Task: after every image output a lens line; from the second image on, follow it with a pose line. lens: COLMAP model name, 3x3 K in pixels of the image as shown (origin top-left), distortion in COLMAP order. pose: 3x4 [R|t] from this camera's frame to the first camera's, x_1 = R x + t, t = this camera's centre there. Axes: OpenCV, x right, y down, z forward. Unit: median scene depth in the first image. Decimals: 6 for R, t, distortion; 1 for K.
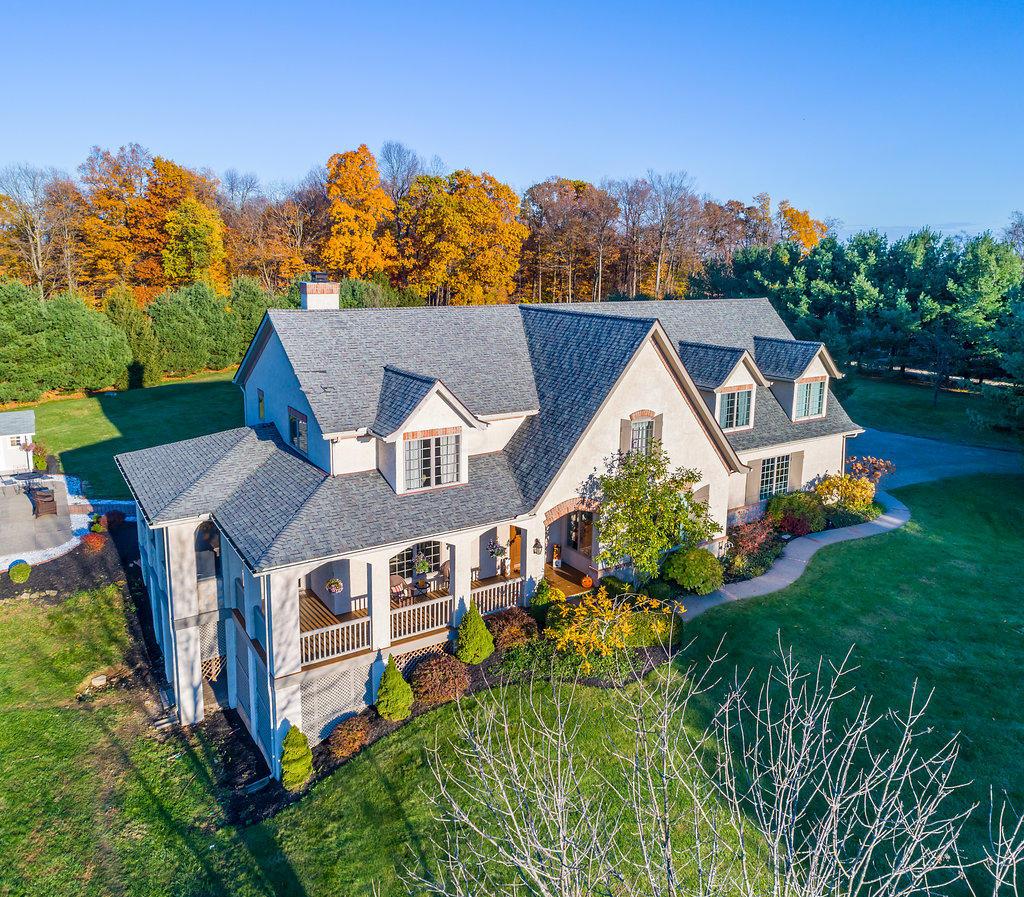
lens RADIAL K [[767.8, 0, 470.2], [0, 767.8, 400.3], [0, 0, 1]] dist [0.002778, 0.002816]
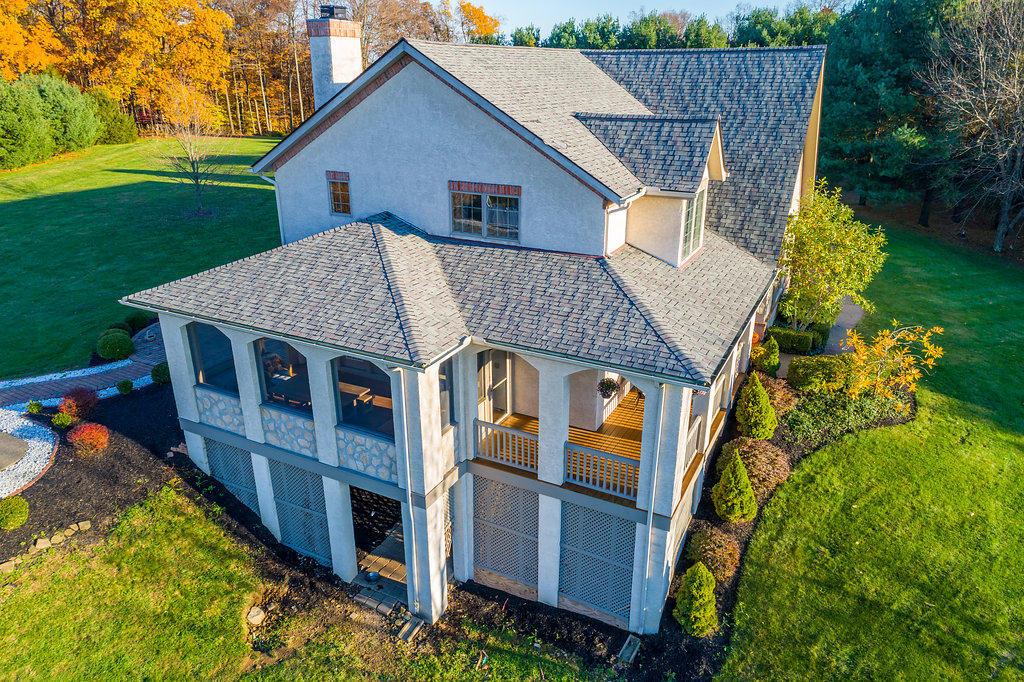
lens RADIAL K [[692.7, 0, 494.8], [0, 692.7, 357.7], [0, 0, 1]] dist [0.002087, -0.000005]
pose [[0.861535, -0.206647, 0.463740, -0.439225], [0.104410, 0.966008, 0.236490, 0.015330], [-0.496846, -0.155325, 0.853825, 0.327676]]
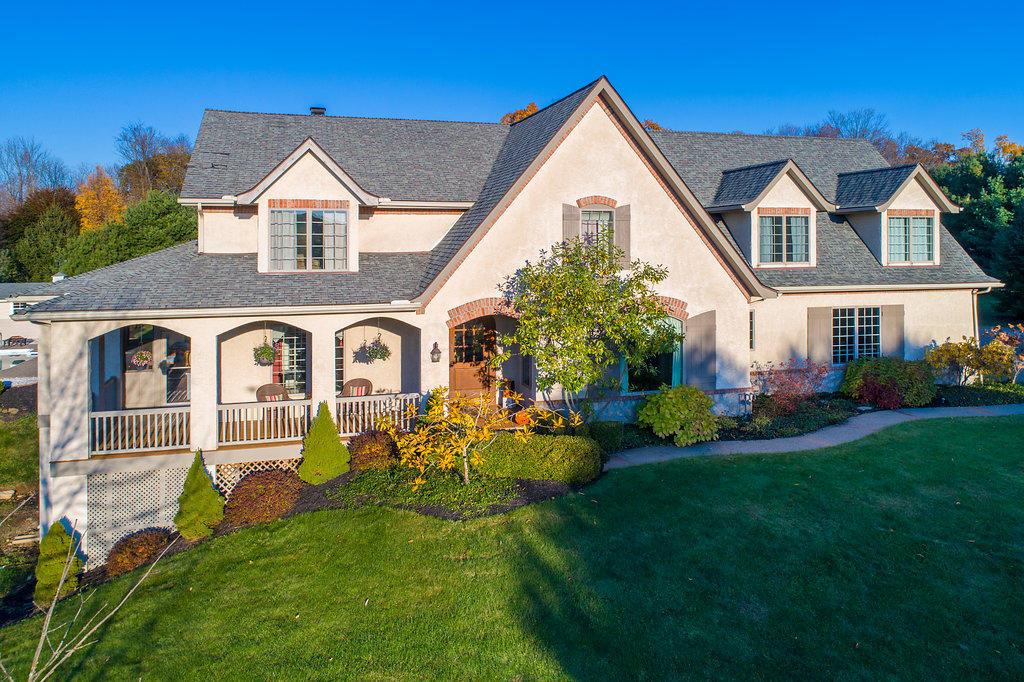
lens RADIAL K [[722.7, 0, 468.3], [0, 722.7, 245.4], [0, 0, 1]] dist [0.001836, -0.000370]
pose [[0.956668, -0.013858, -0.290850, 0.248913], [-0.038755, 0.983920, -0.174354, 0.156011], [0.288589, 0.178071, 0.940748, 0.221137]]
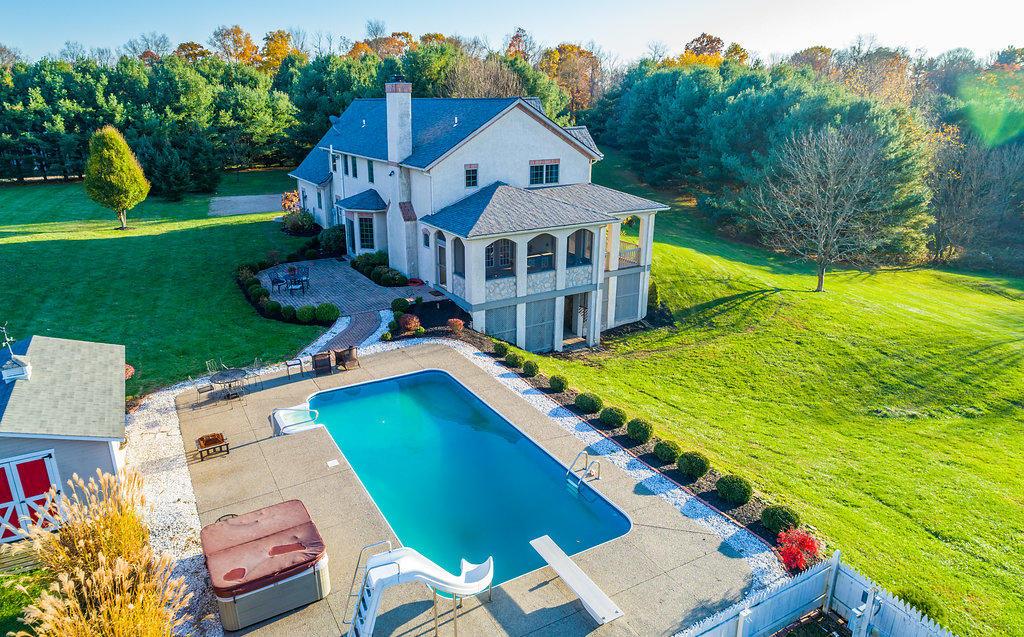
lens RADIAL K [[670.6, 0, 467.5], [0, 670.6, 353.6], [0, 0, 1]] dist [0.002556, 0.001436]
pose [[0.050057, -0.370078, 0.927651, -1.370956], [0.193999, 0.914728, 0.354454, -0.117706], [-0.979724, 0.162220, 0.117583, 0.851075]]
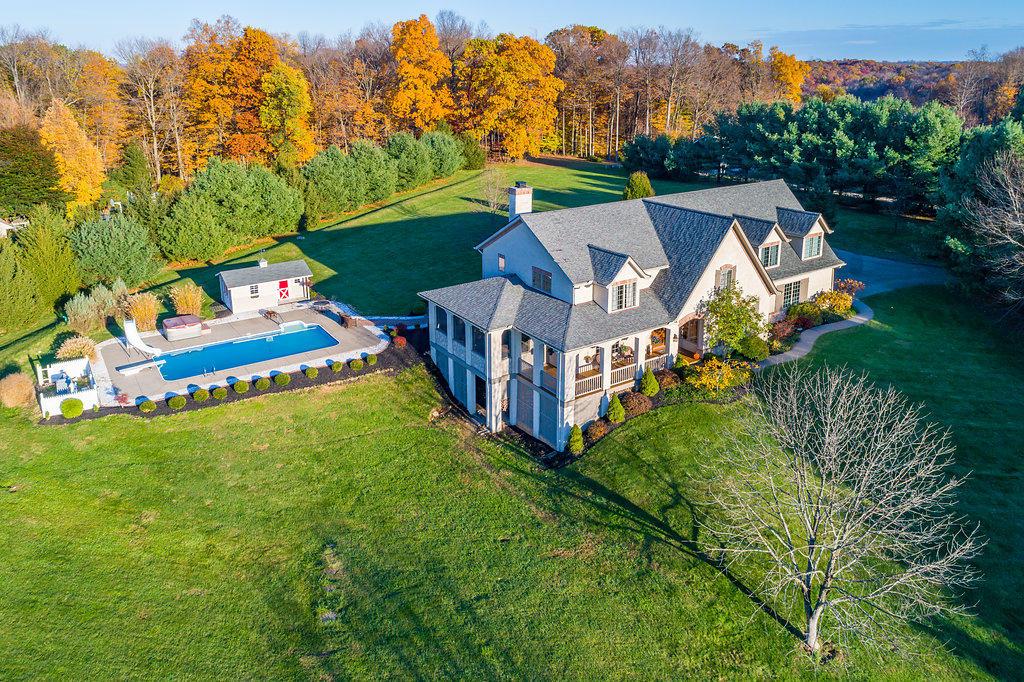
lens RADIAL K [[720.5, 0, 450.1], [0, 720.5, 242.6], [0, 0, 1]] dist [0.005395, -0.003160]
pose [[0.999396, -0.026713, -0.022217, -0.323414], [0.027816, 0.998314, 0.050952, -0.117780], [0.020818, -0.051539, 0.998454, -0.606254]]
